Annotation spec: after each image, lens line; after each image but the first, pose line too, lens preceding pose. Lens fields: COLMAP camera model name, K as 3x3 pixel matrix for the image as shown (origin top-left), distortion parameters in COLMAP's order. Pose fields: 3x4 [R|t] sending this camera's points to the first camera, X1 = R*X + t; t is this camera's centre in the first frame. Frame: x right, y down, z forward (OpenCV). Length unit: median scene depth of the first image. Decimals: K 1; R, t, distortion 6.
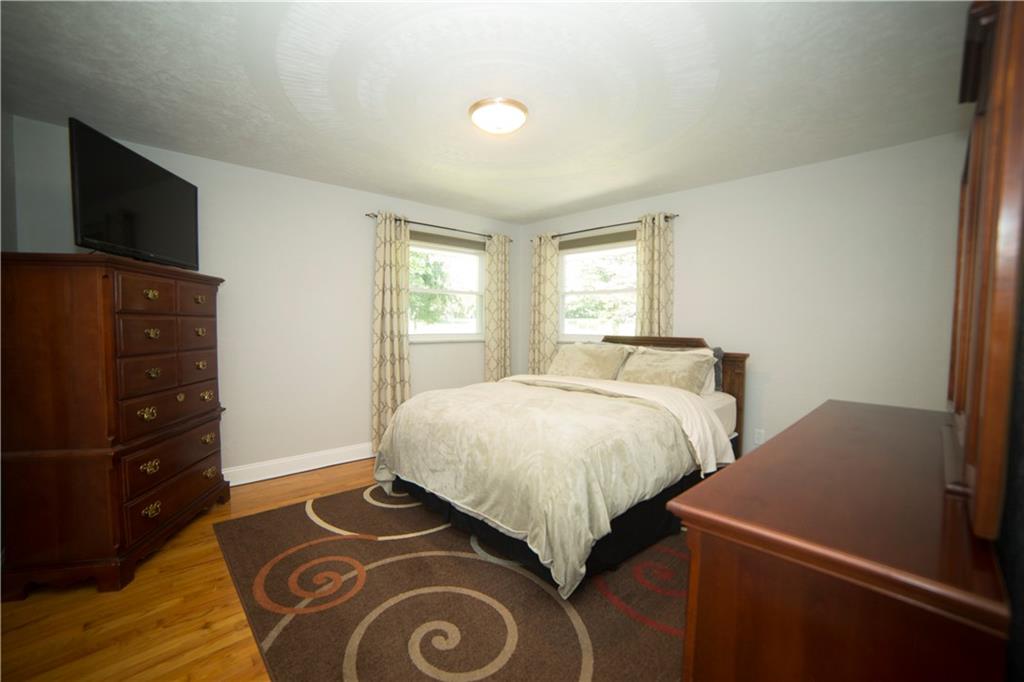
lens RADIAL K [[420.4, 0, 510.2], [0, 420.4, 339.9], [0, 0, 1]] dist [-0.111081, 0.038711]
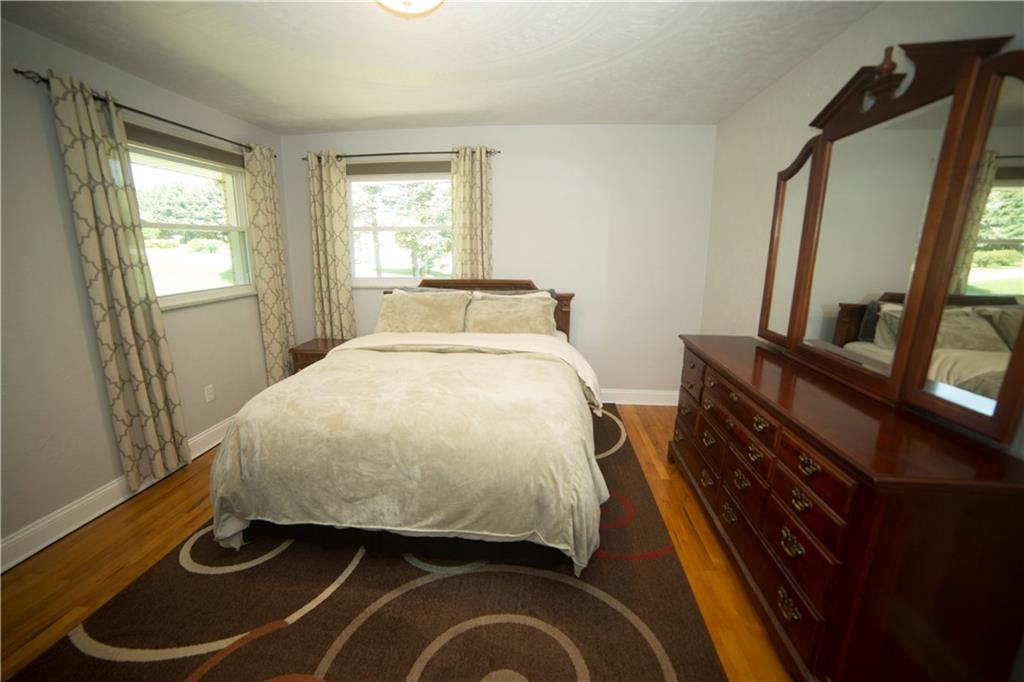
lens RADIAL K [[420.4, 0, 510.2], [0, 420.4, 339.9], [0, 0, 1]] dist [-0.111081, 0.038711]
pose [[0.751588, -0.148635, 0.642669, -0.274849], [0.027683, 0.980532, 0.194400, -0.062792], [-0.659052, -0.128318, 0.741070, 0.226405]]
